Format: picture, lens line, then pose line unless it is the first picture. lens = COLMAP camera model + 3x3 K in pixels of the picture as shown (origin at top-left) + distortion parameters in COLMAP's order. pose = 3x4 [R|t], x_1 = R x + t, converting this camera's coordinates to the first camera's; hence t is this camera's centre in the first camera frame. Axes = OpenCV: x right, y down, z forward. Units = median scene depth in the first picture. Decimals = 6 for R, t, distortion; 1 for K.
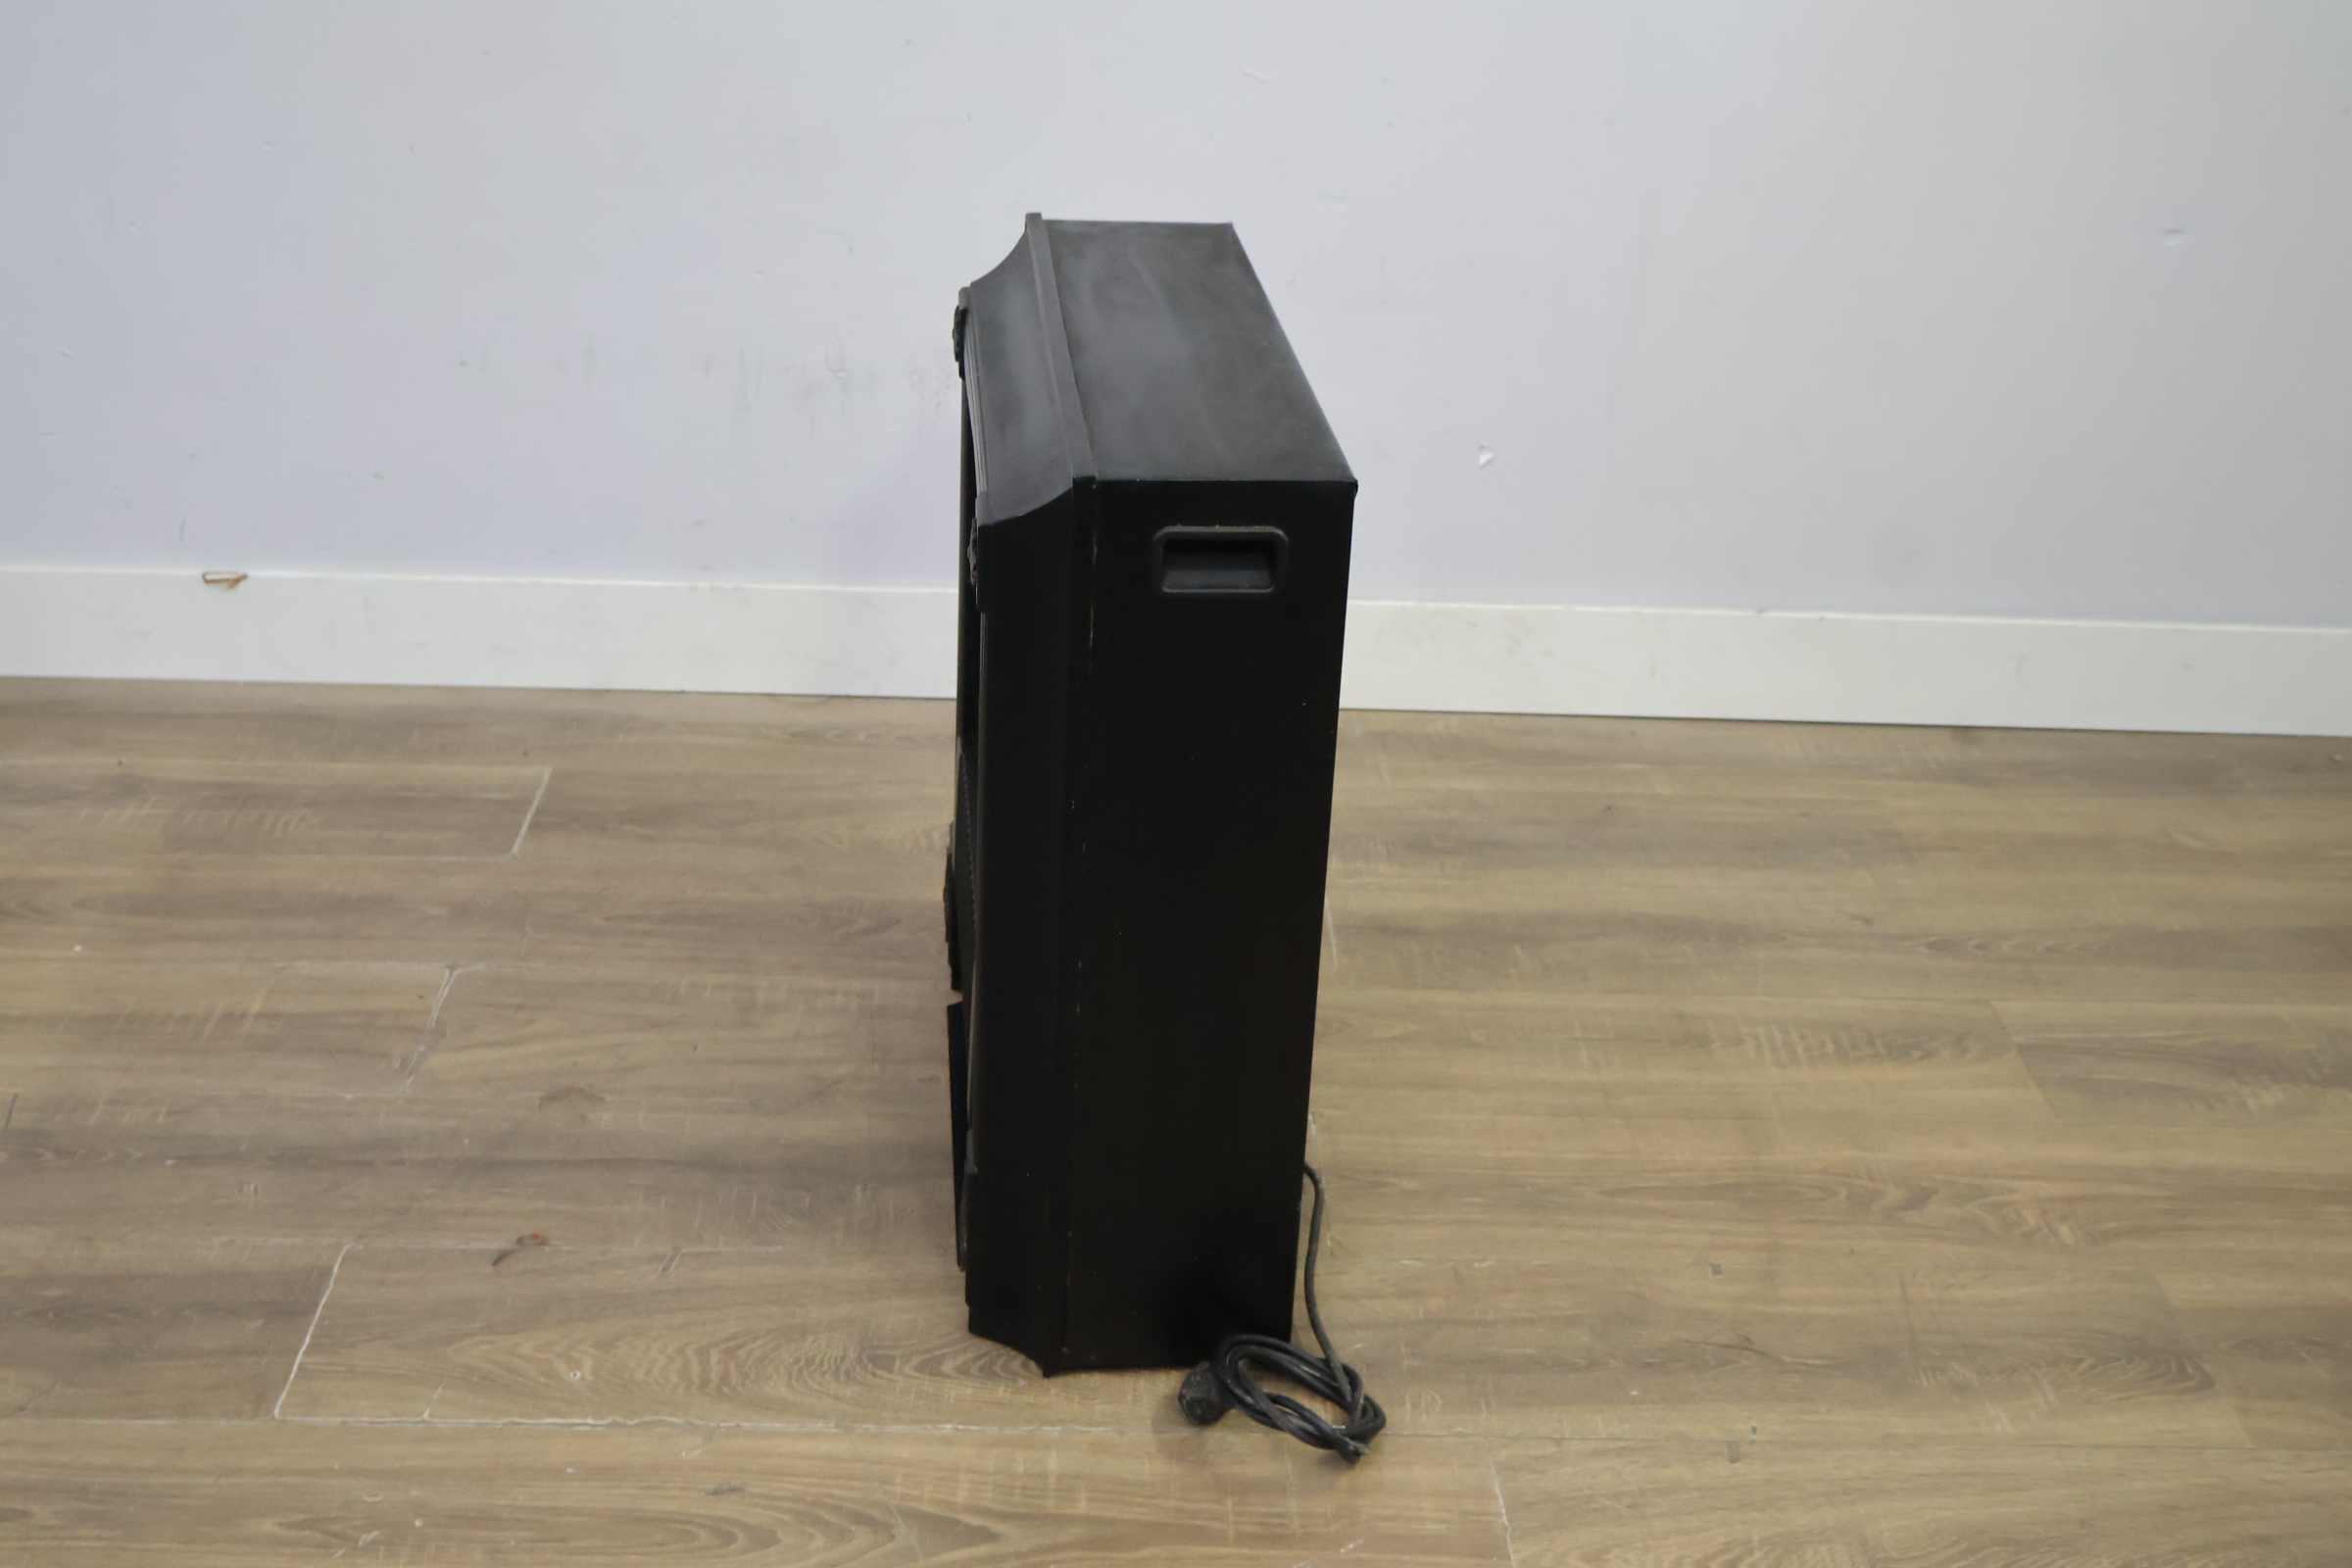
lens RADIAL K [[2613.3, 0, 1179.7], [0, 2613.3, 786.4], [0, 0, 1]] dist [-0.017558, -0.008958]
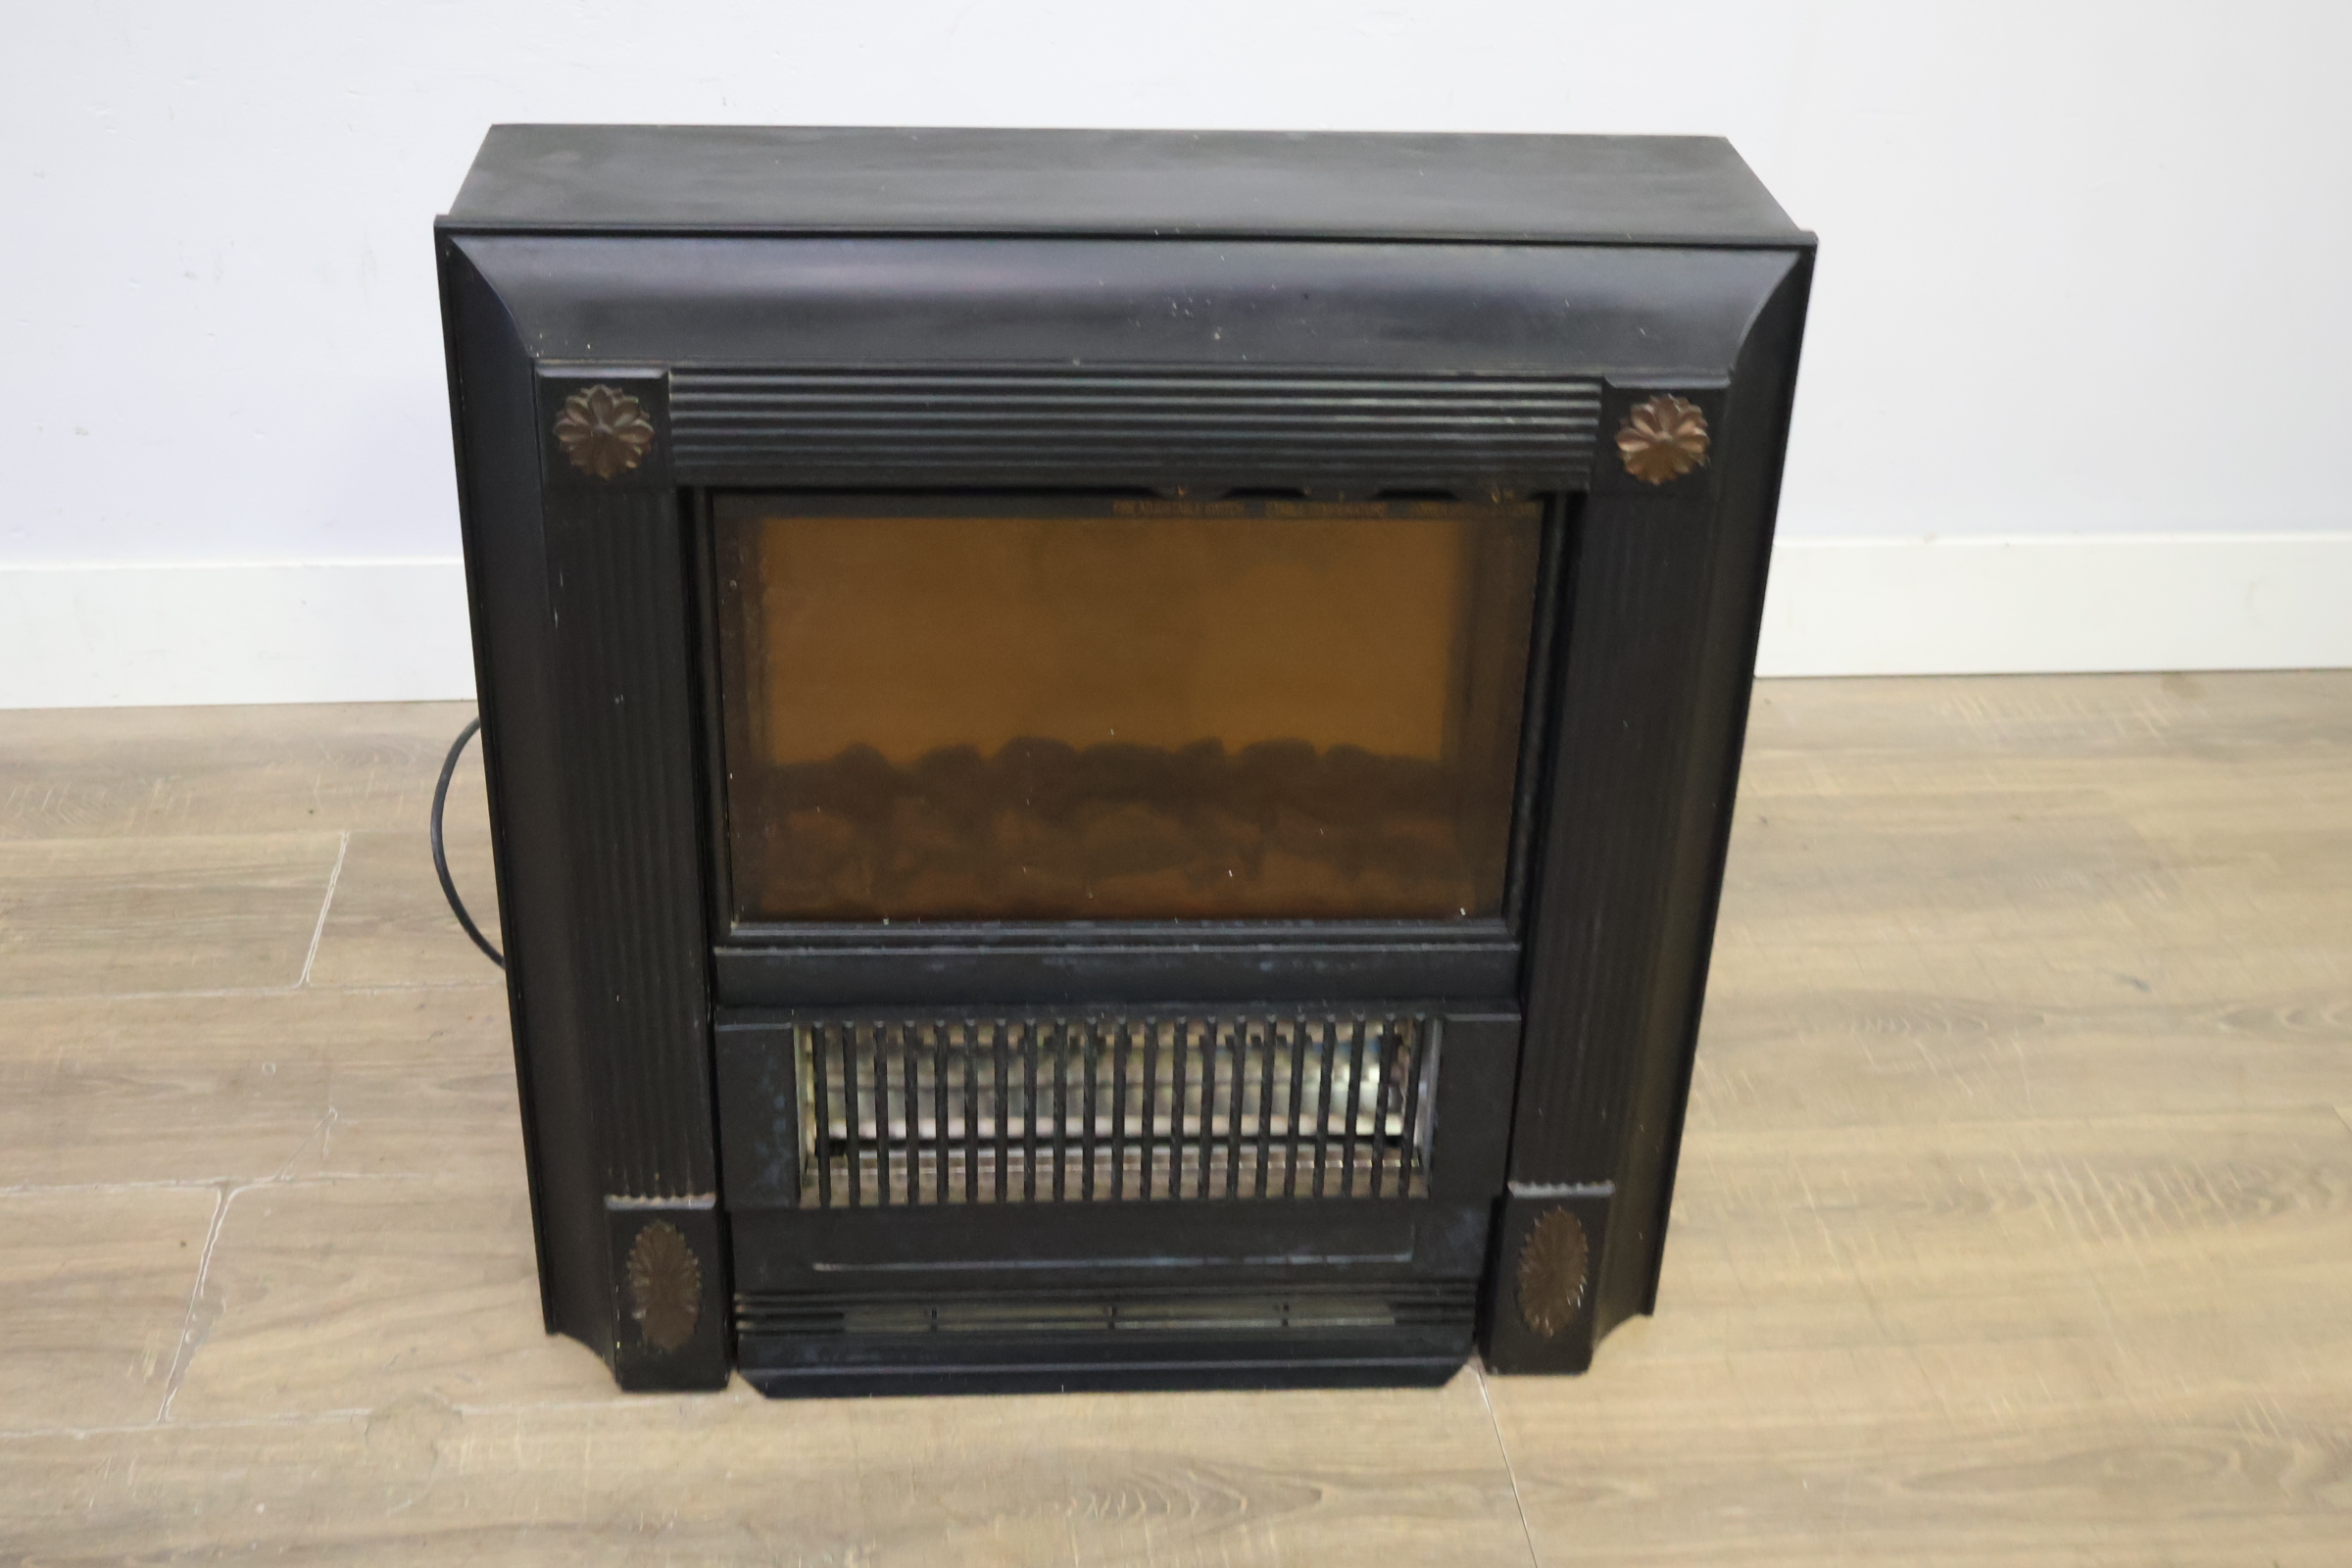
lens RADIAL K [[2640.1, 0, 1167.3], [0, 2640.1, 749.2], [0, 0, 1]] dist [-0.012464, -0.016875]
pose [[0.997107, -0.041777, 0.063493, -0.069761], [0.036243, 0.995640, 0.085948, -0.103351], [-0.066806, -0.083398, 0.994274, 0.303304]]
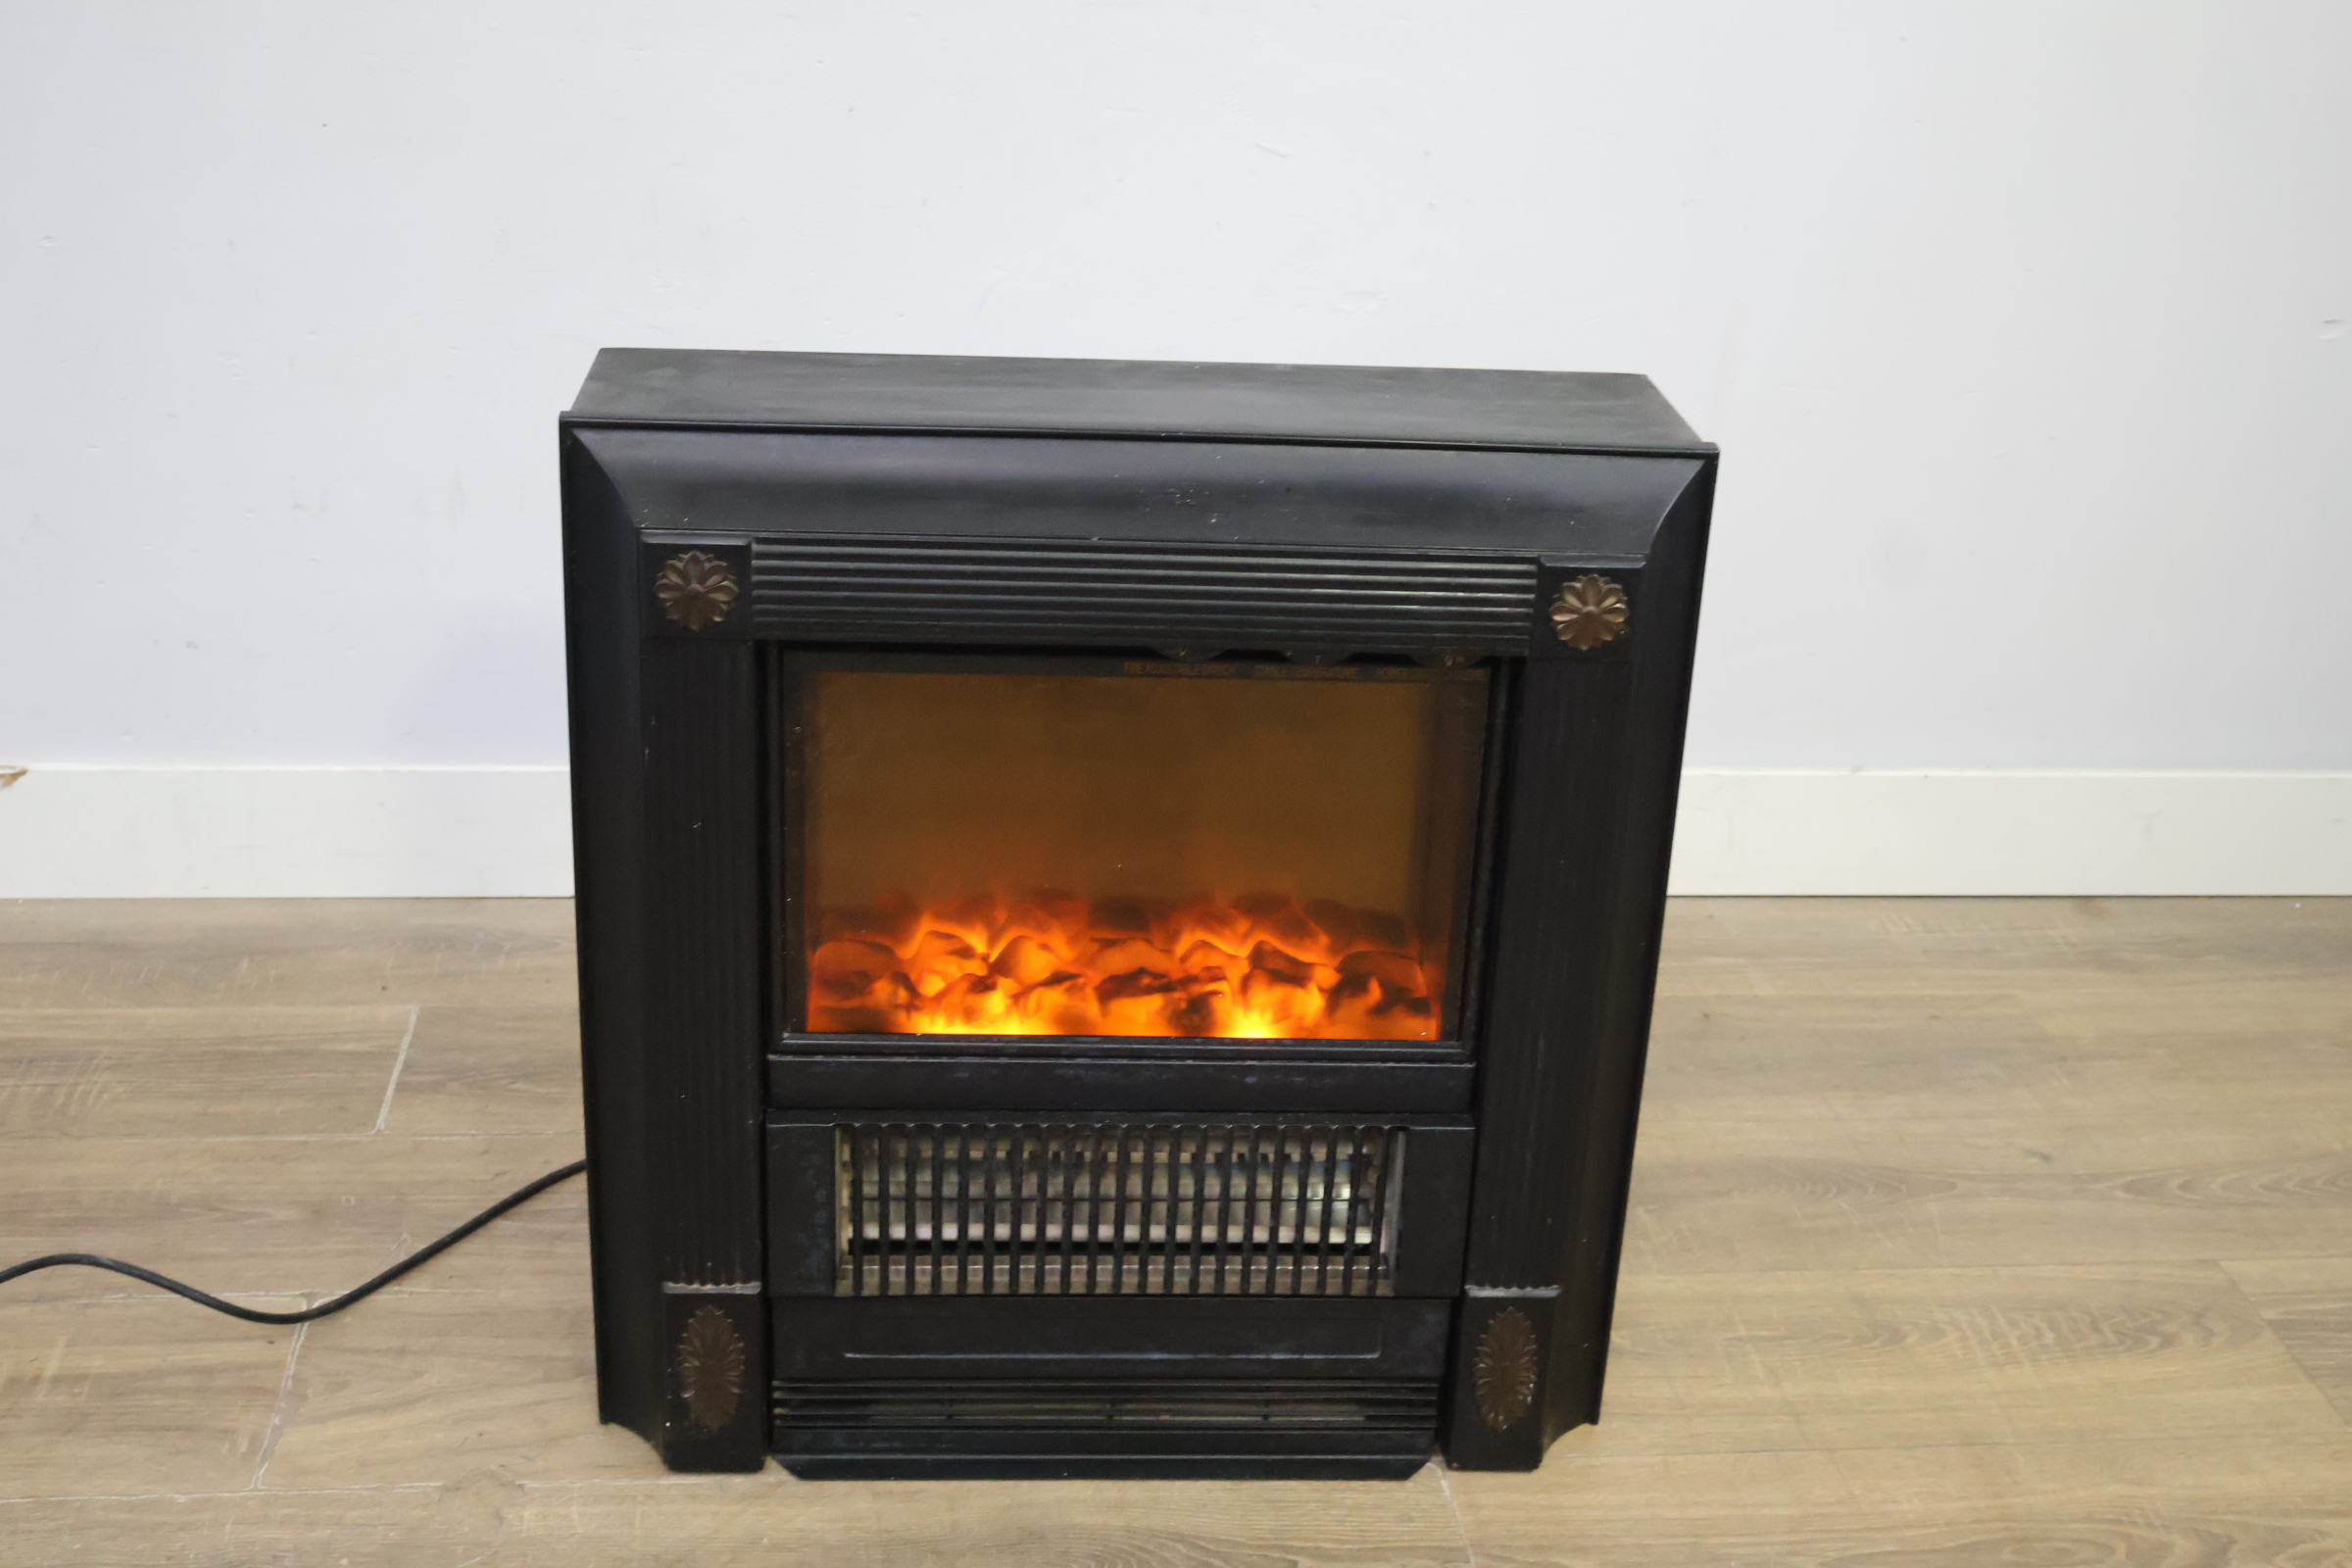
lens RADIAL K [[2636.1, 0, 1165.5], [0, 2636.1, 771.9], [0, 0, 1]] dist [-0.016235, -0.012371]
pose [[0.997220, -0.022600, 0.071010, -0.080698], [0.024855, 0.999209, -0.031033, -0.058374], [-0.070252, 0.032712, 0.996993, 0.207253]]
